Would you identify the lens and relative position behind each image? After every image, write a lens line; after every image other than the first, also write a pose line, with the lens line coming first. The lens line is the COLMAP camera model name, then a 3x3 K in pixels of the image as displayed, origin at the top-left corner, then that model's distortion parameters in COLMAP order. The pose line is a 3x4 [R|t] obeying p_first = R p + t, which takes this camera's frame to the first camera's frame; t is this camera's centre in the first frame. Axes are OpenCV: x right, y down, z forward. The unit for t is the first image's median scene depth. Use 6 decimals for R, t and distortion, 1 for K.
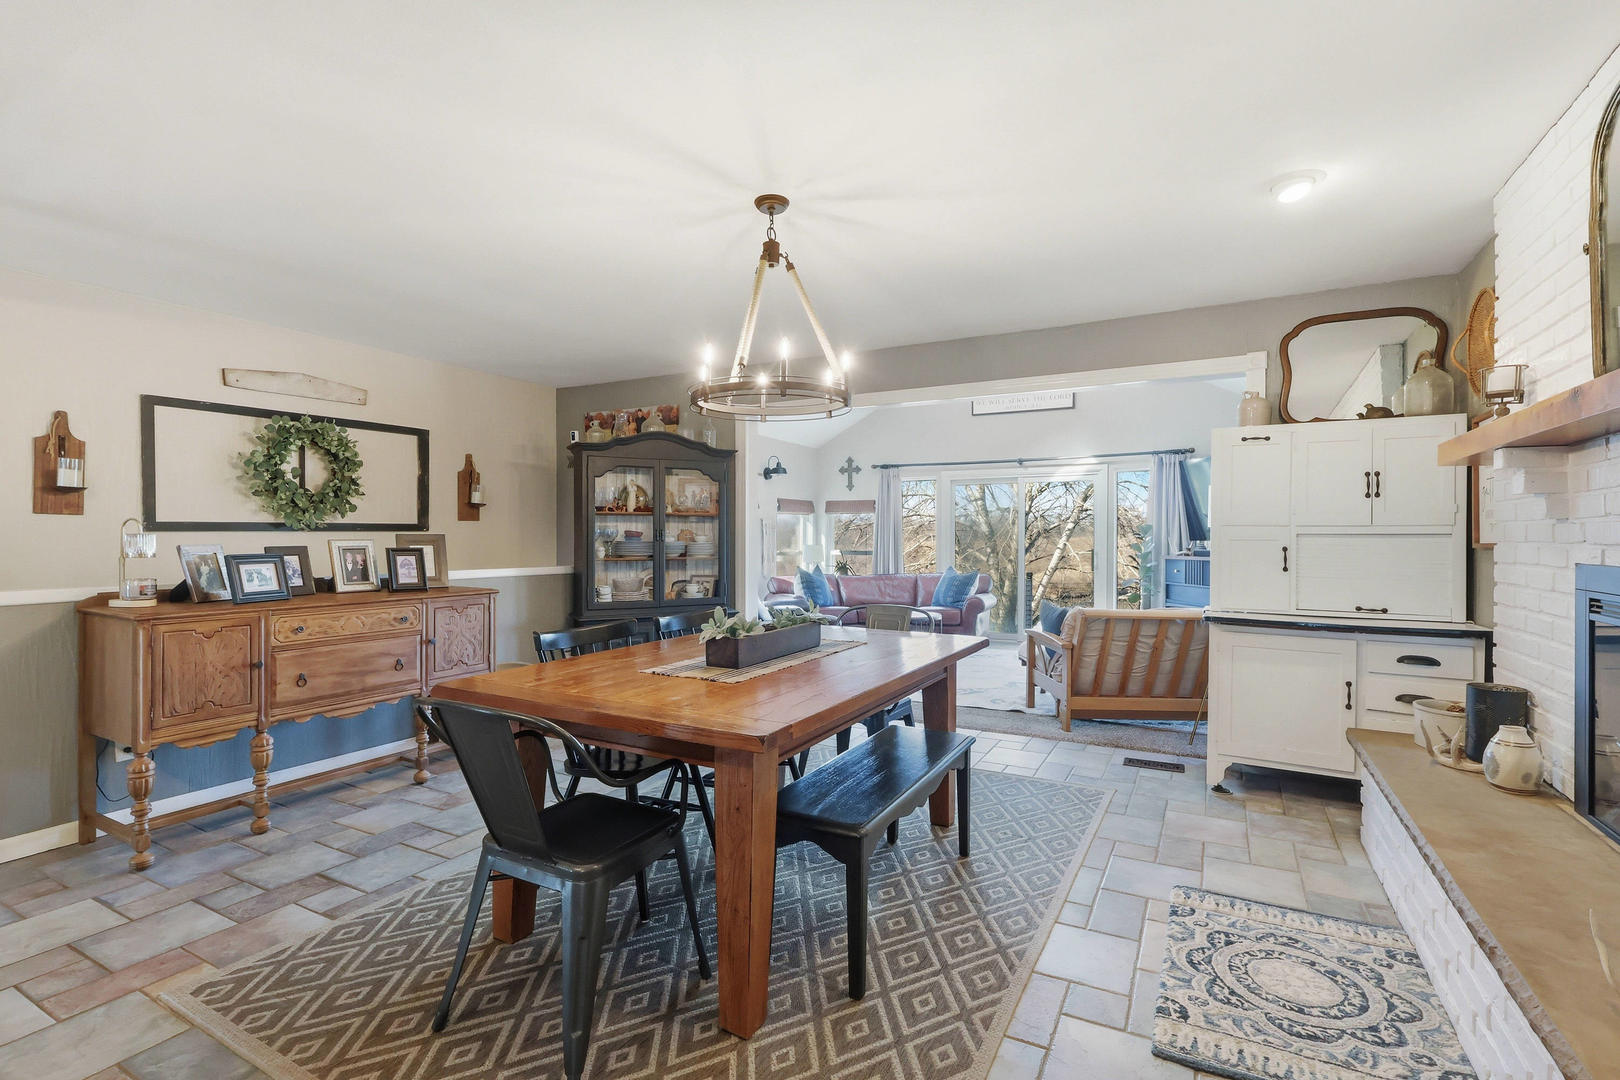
lens RADIAL K [[748.9, 0, 805.9], [0, 748.9, 539.5], [0, 0, 1]] dist [-0.002544, 0.000555]
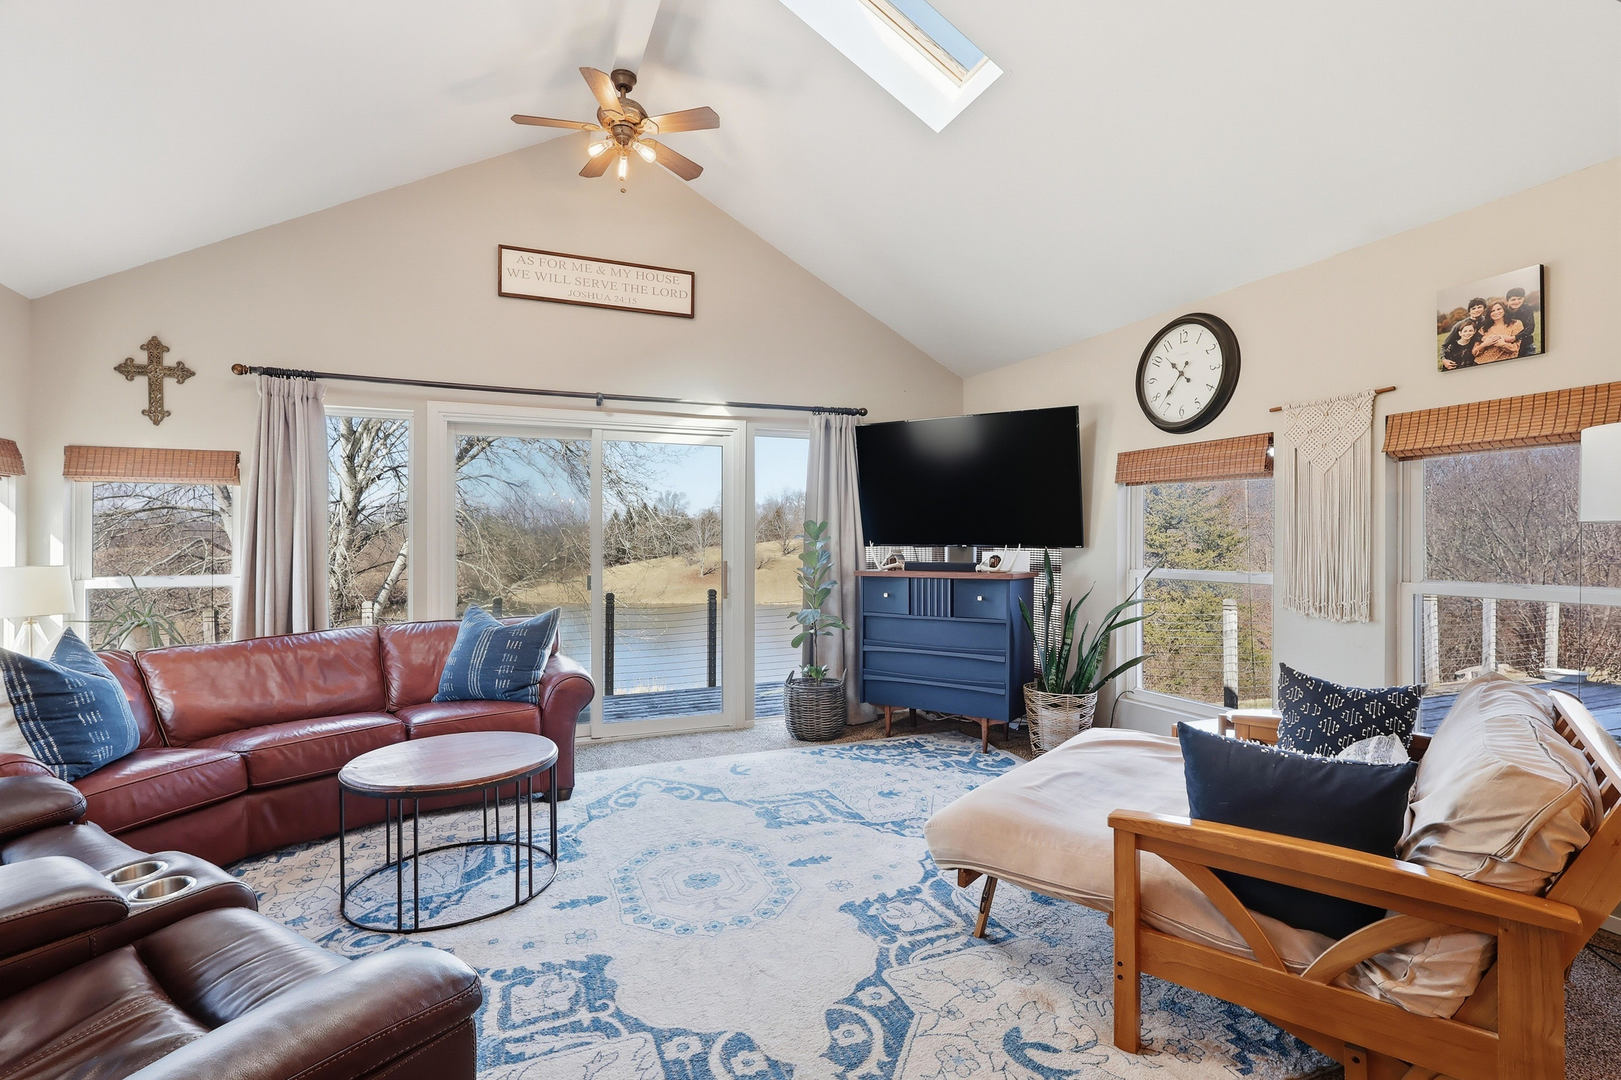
lens RADIAL K [[749.3, 0, 794.7], [0, 749.3, 534.9], [0, 0, 1]] dist [-0.002544, 0.000555]
pose [[0.627416, 0.003239, 0.778677, -0.130576], [0.003420, 0.999970, -0.006916, -0.012501], [-0.778676, 0.007002, 0.627387, 1.844068]]
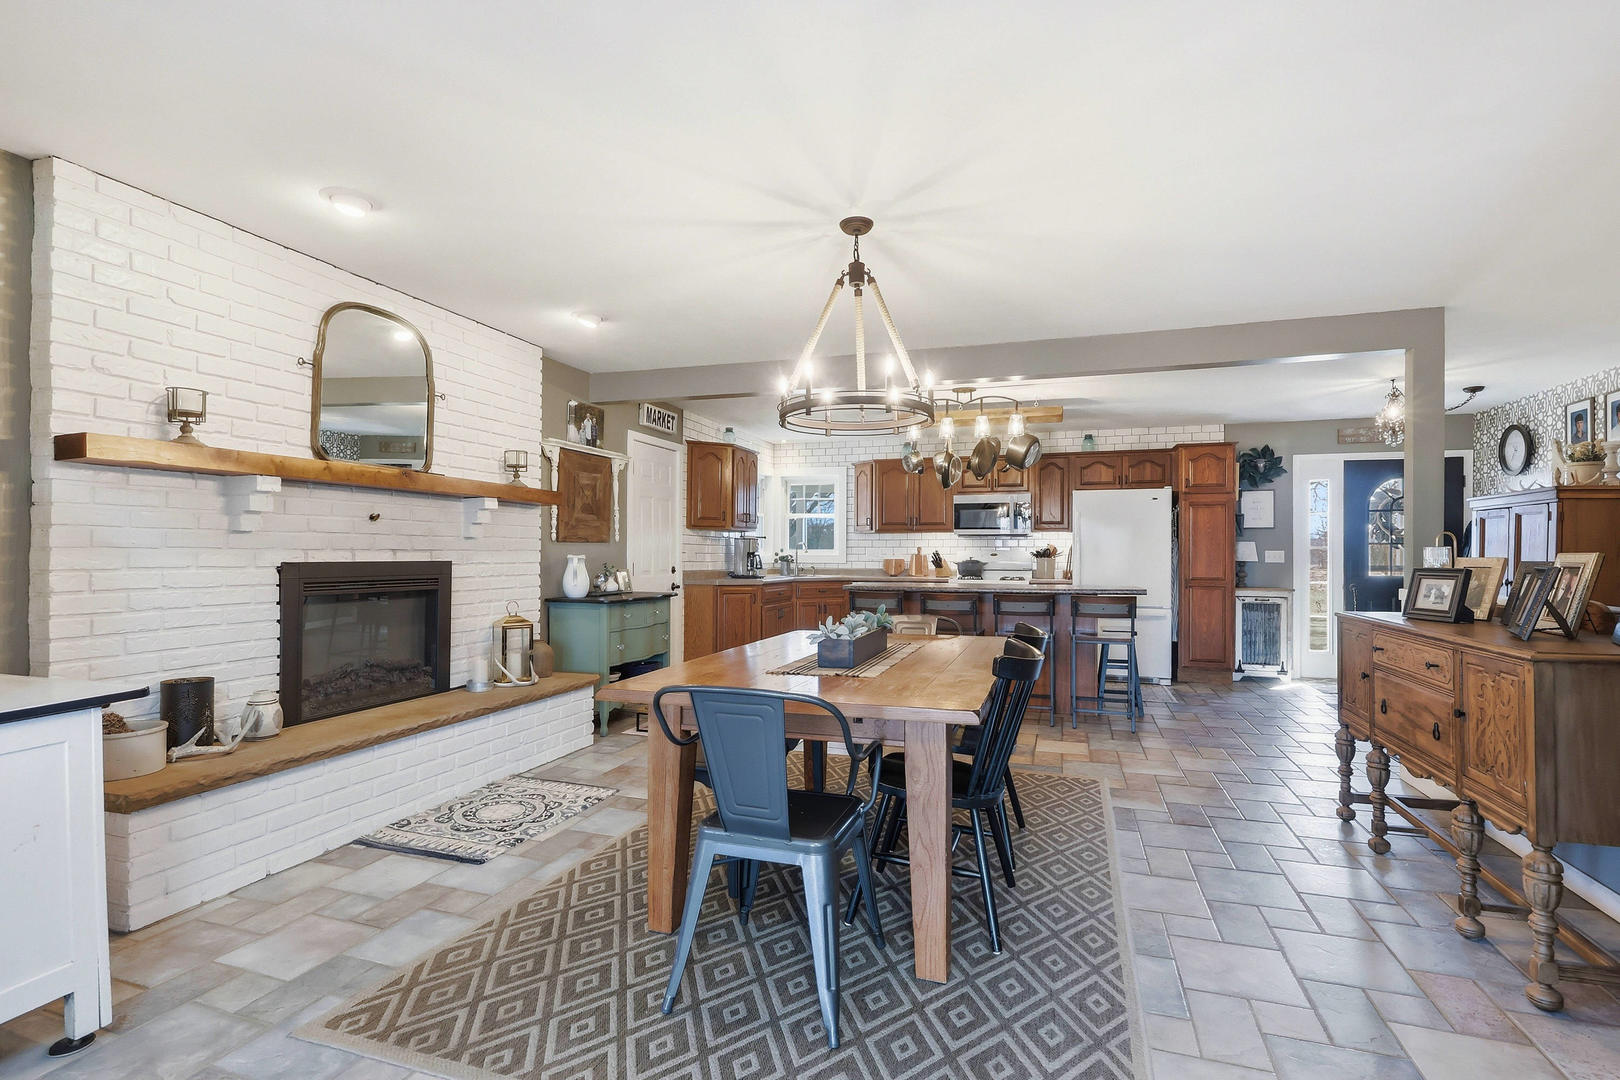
lens RADIAL K [[748.9, 0, 810.5], [0, 748.9, 550.6], [0, 0, 1]] dist [-0.002544, 0.000555]
pose [[-0.983025, -0.005201, -0.183396, 0.212908], [-0.005493, 0.999984, 0.001085, 0.000738], [0.183387, 0.002074, -0.983039, 2.101753]]
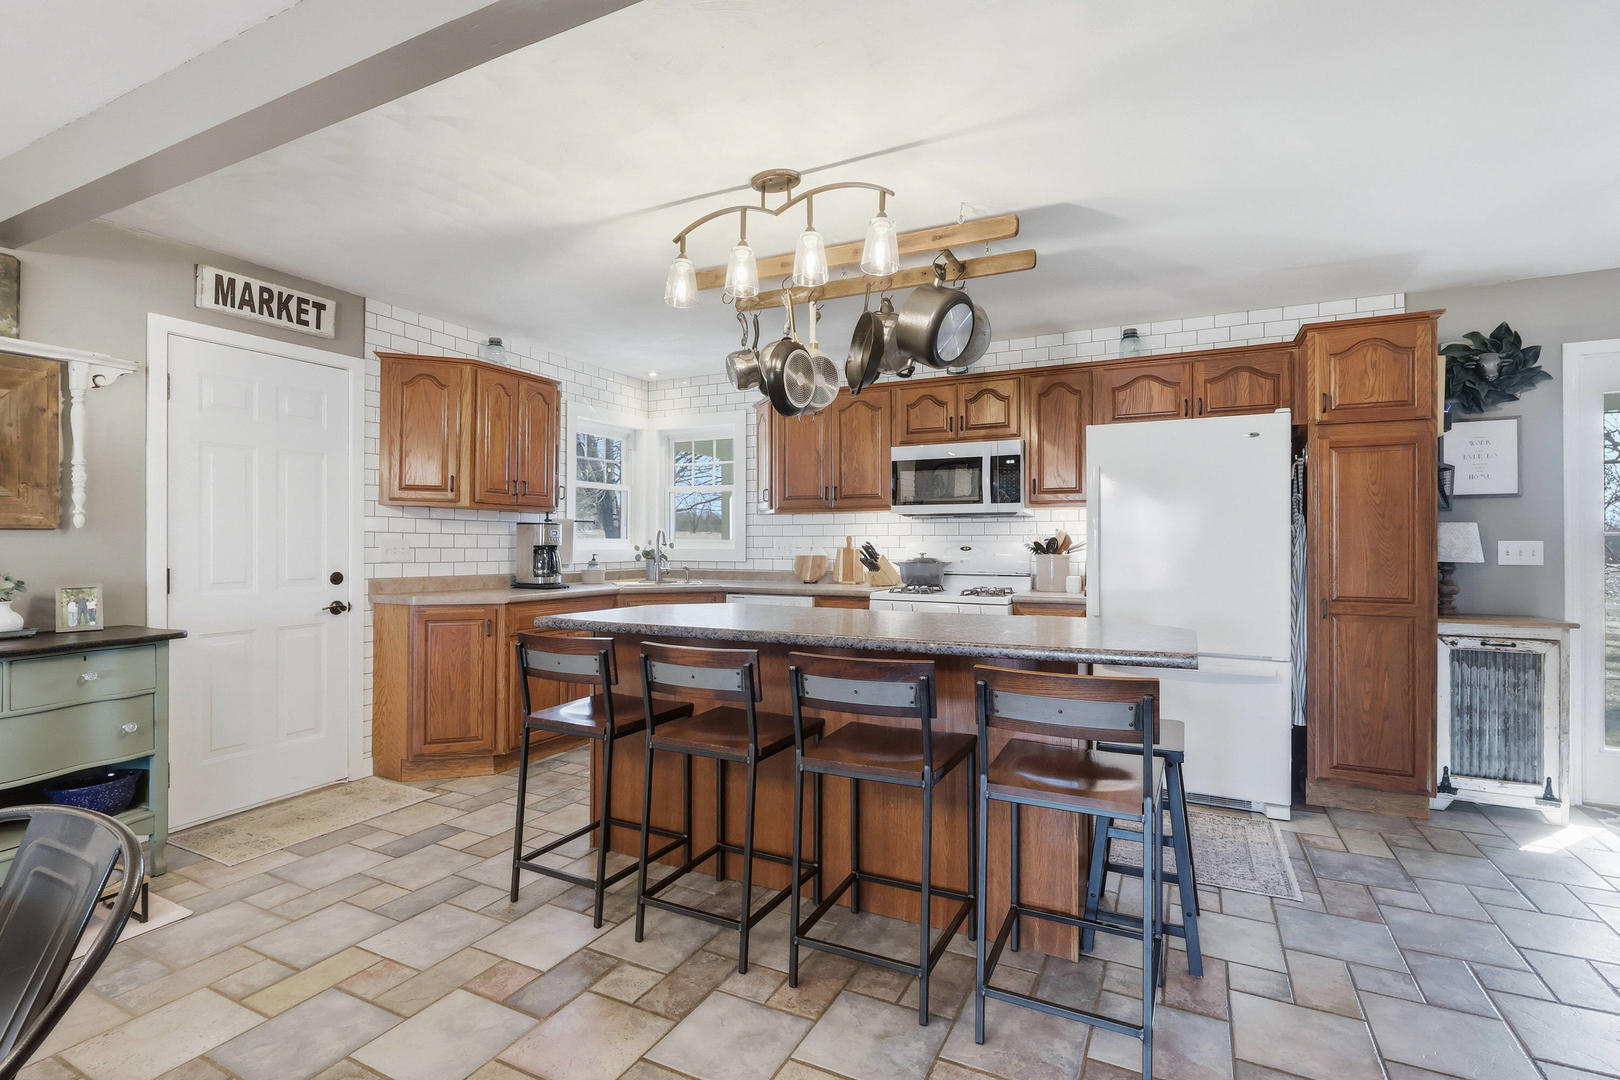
lens RADIAL K [[748.9, 0, 805.7], [0, 748.9, 539.5], [0, 0, 1]] dist [-0.002544, 0.000555]
pose [[-0.999280, -0.002089, -0.037875, -0.637559], [-0.002162, 0.999996, 0.001882, -0.006829], [0.037871, 0.001962, -0.999281, 0.996510]]
